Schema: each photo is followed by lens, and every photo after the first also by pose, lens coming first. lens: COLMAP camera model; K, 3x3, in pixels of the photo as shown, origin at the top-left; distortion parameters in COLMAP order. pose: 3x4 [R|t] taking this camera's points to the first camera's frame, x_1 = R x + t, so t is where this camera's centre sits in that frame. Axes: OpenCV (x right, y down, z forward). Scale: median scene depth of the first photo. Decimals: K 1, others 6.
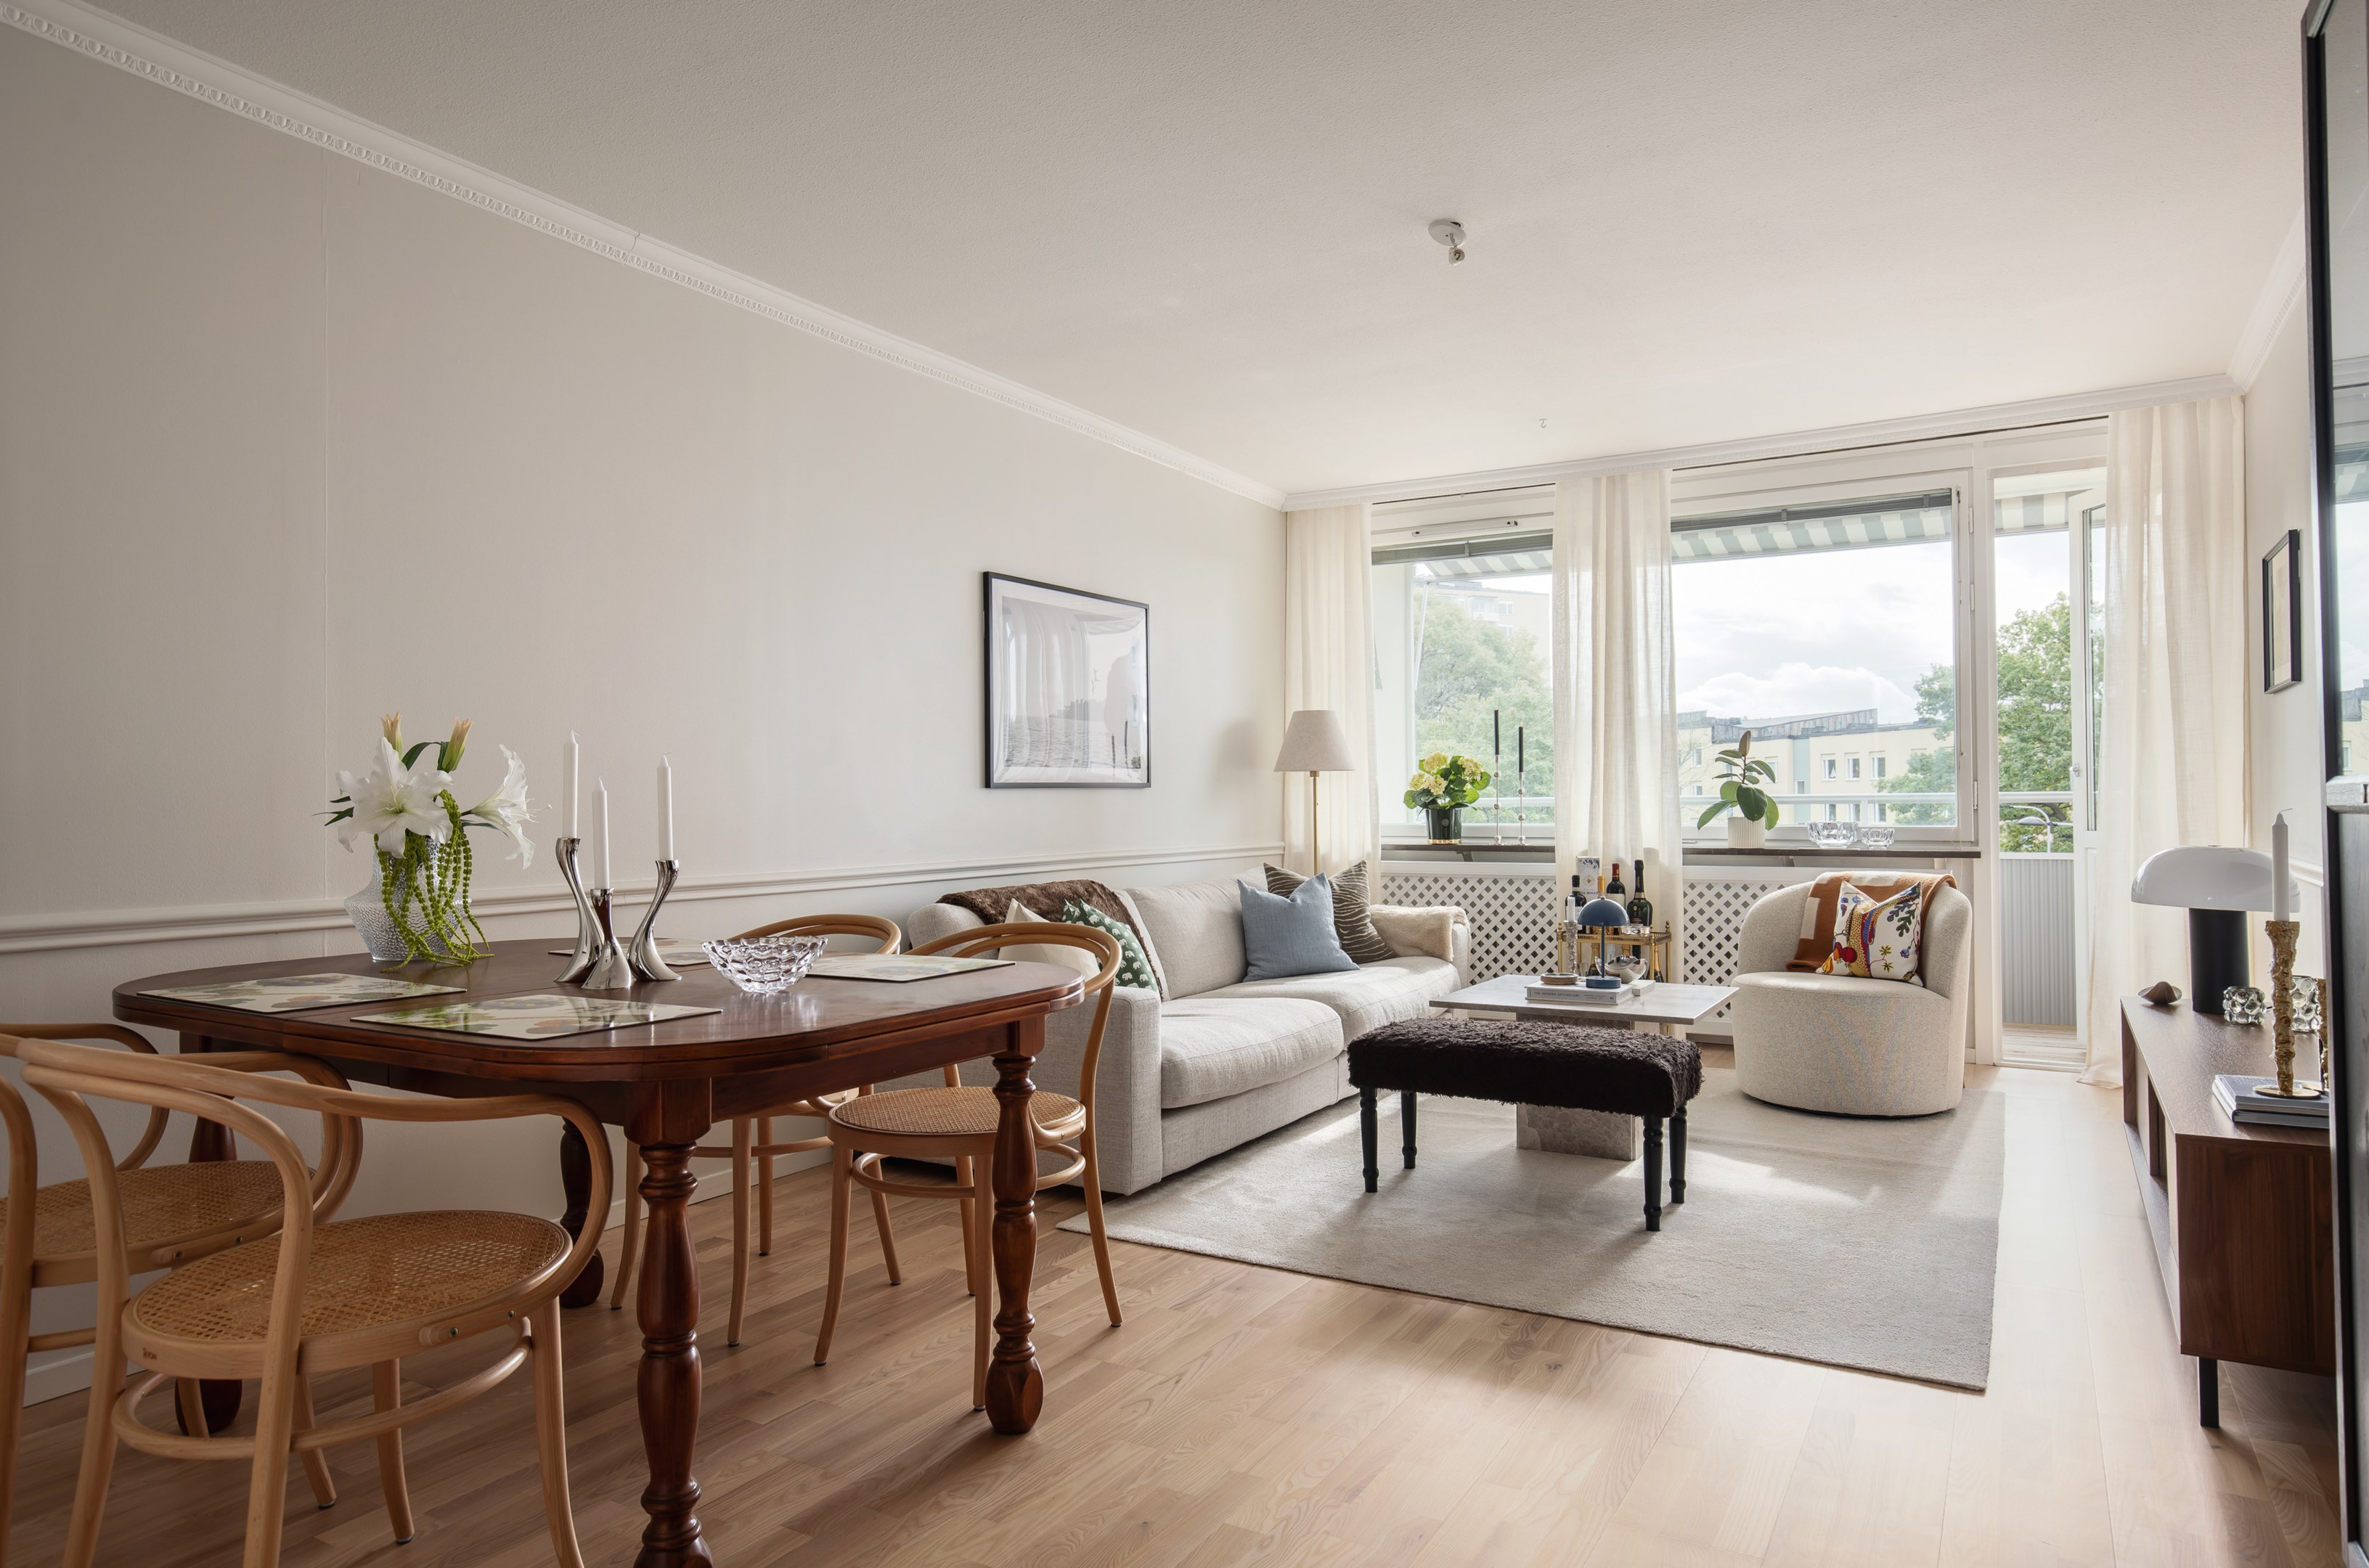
lens RADIAL K [[1423.3, 0, 1190.5], [0, 1423.3, 788.0], [0, 0, 1]] dist [-0.000110, -0.005779]
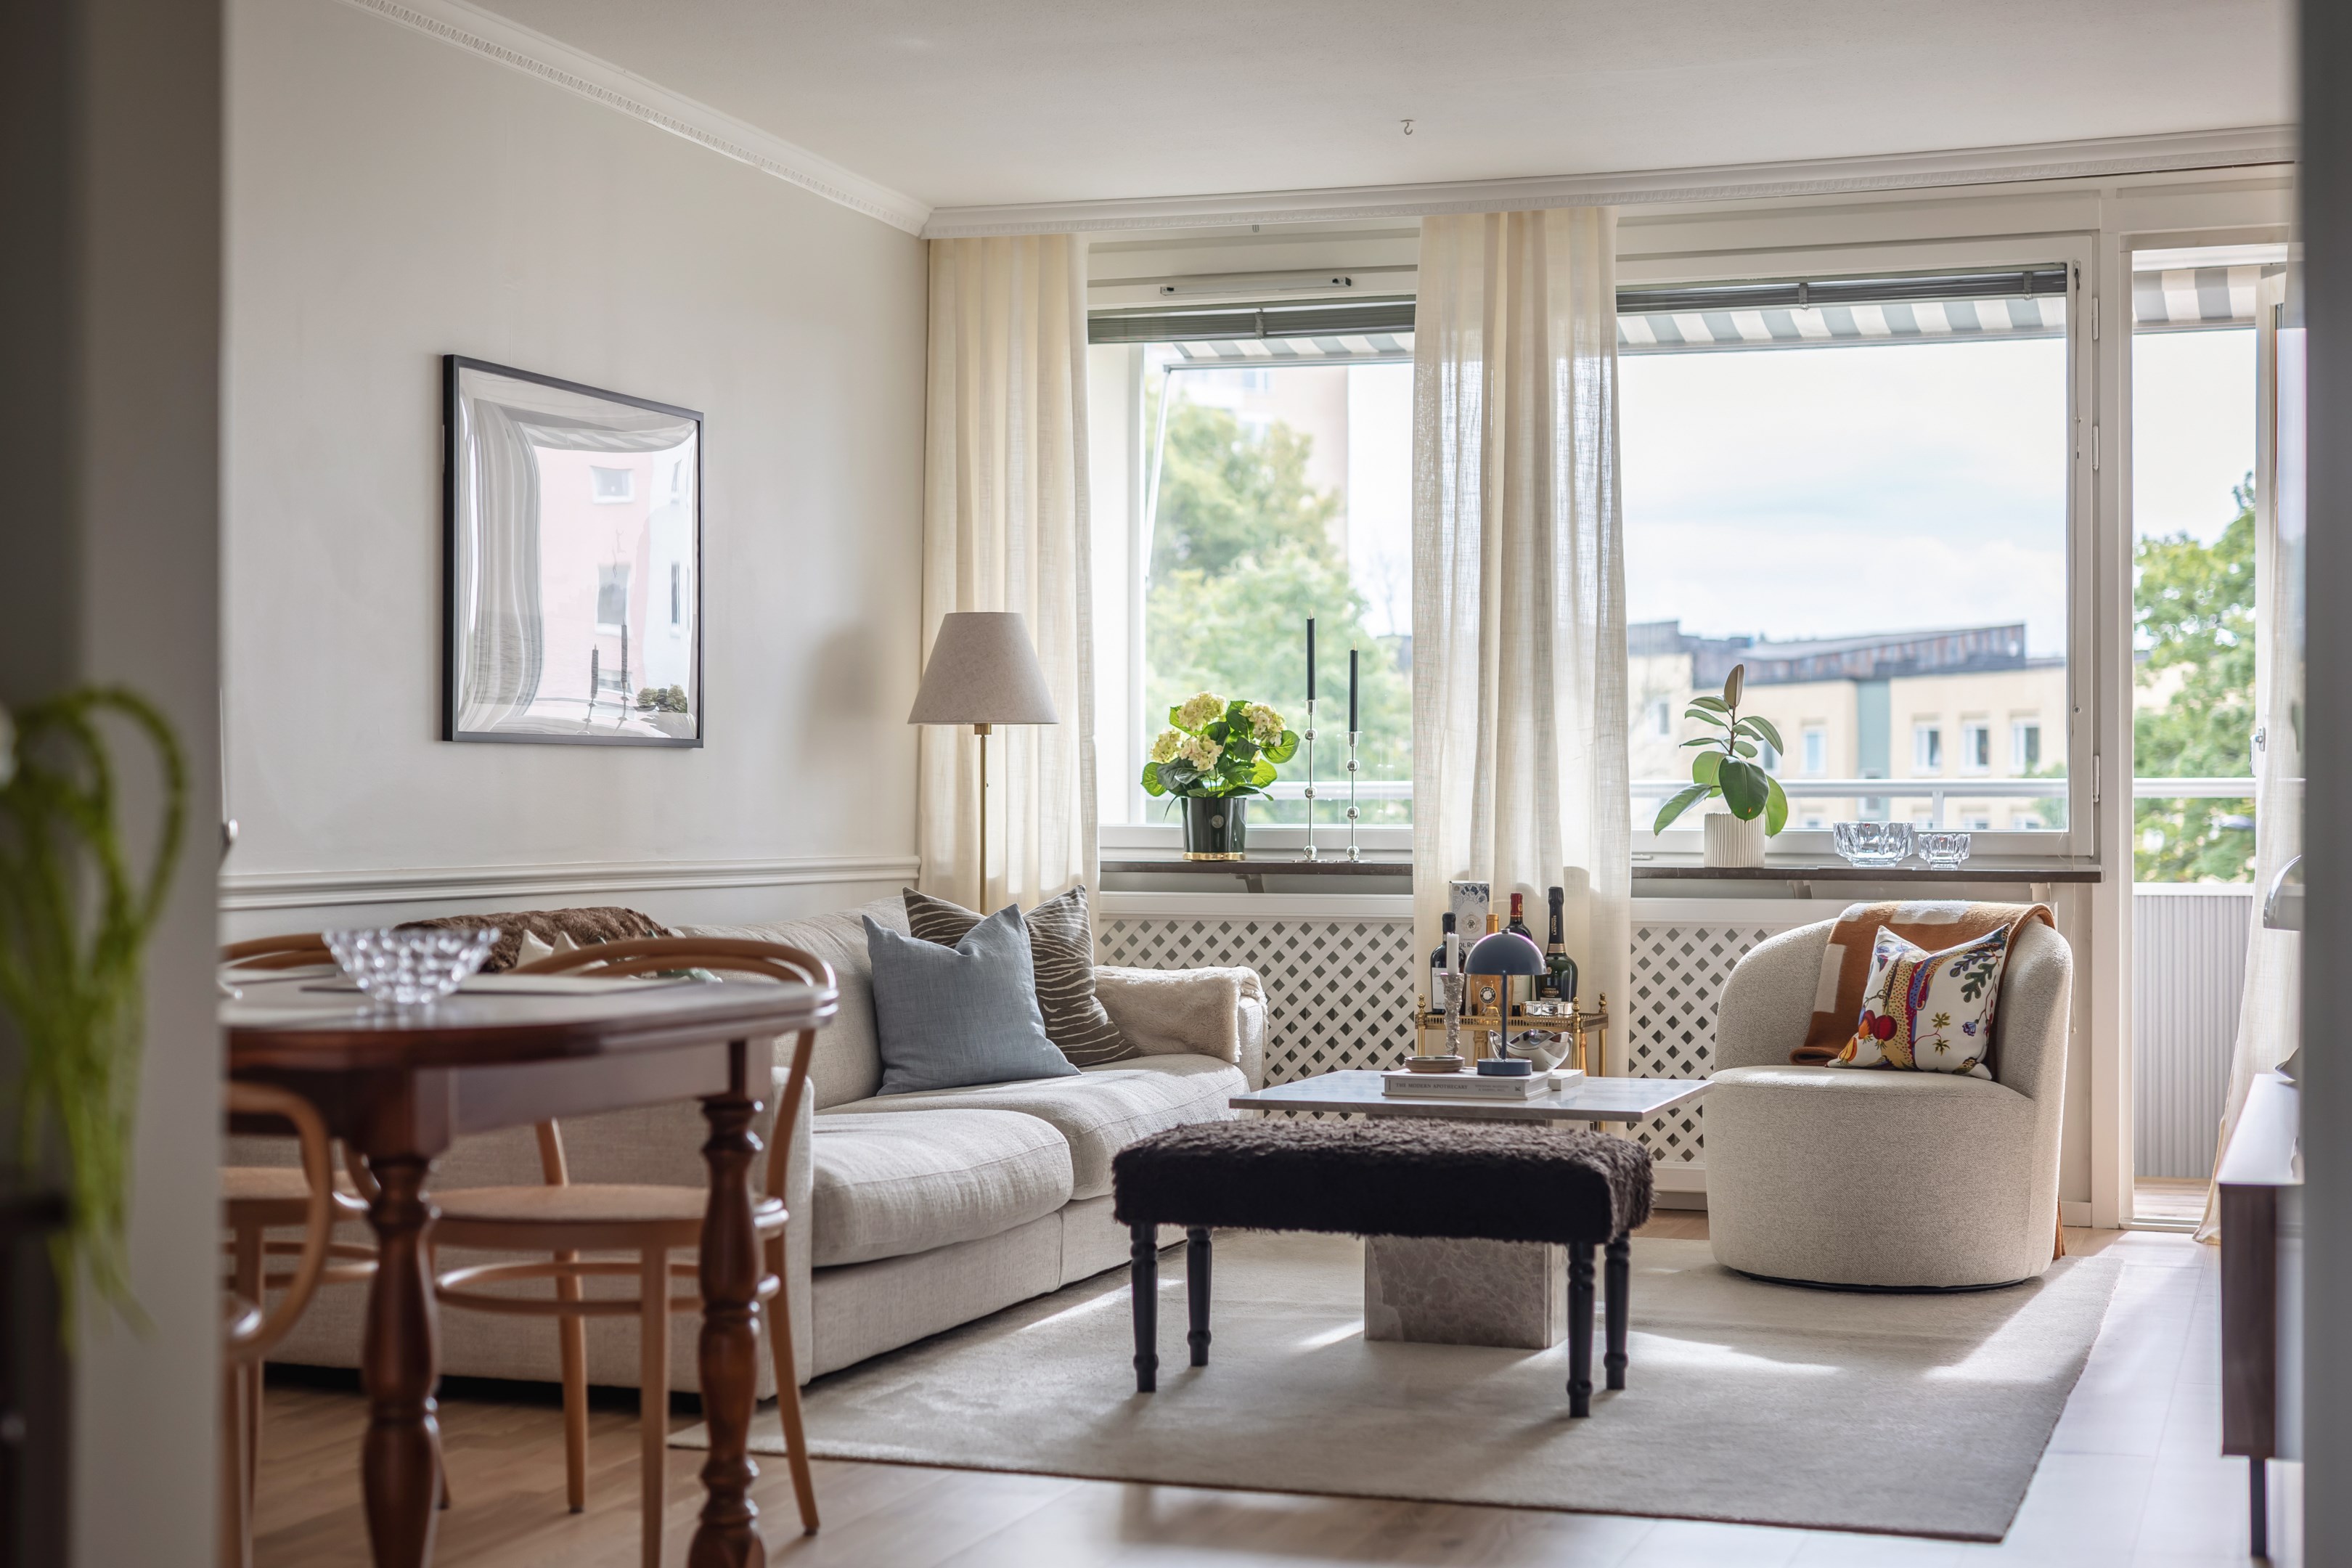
lens RADIAL K [[3342.0, 0, 1174.1], [0, 3342.0, 782.6], [0, 0, 1]] dist [-0.014749, 0.000000]
pose [[0.980600, 0.011626, 0.195673, -0.107197], [-0.011773, 0.999931, -0.000411, 0.012105], [-0.195664, -0.001900, 0.980669, -0.311059]]
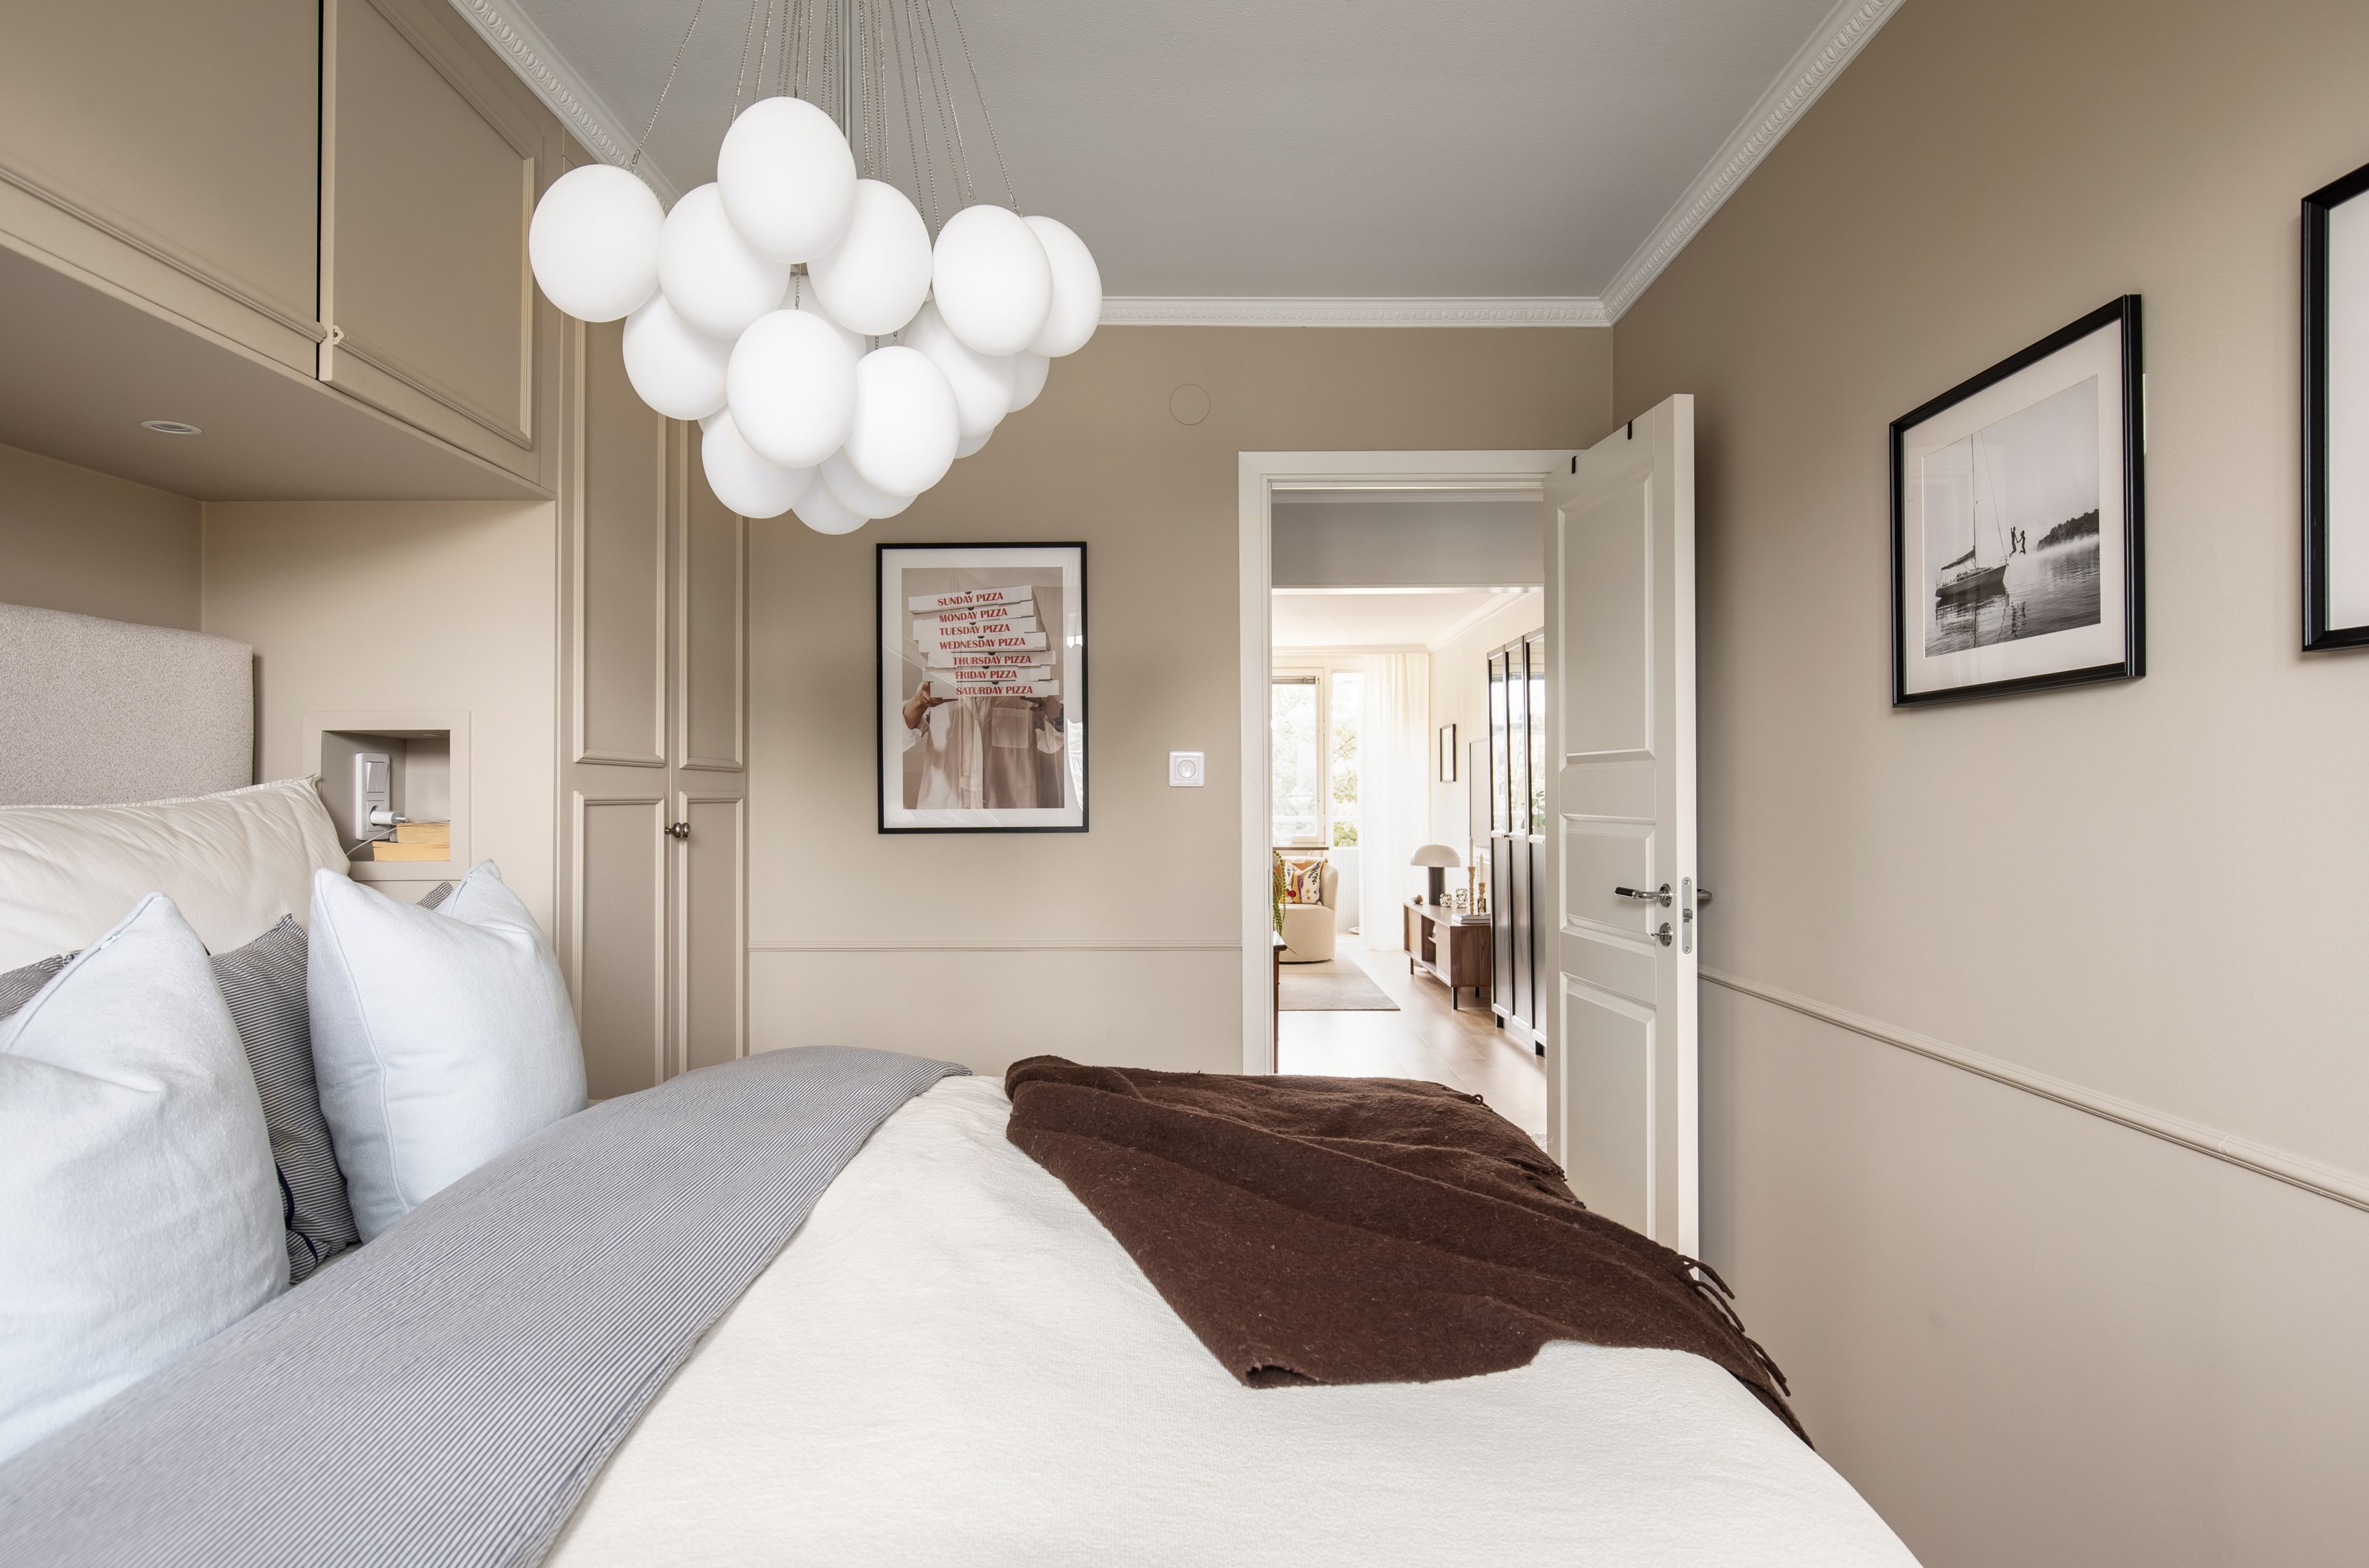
lens RADIAL K [[1423.3, 0, 1175.7], [0, 1423.3, 789.9], [0, 0, 1]] dist [-0.000110, -0.005779]
pose [[0.861840, 0.014270, 0.506980, -0.749102], [-0.012069, 0.999898, -0.007628, -0.024290], [-0.507037, 0.000455, 0.861924, -0.752968]]
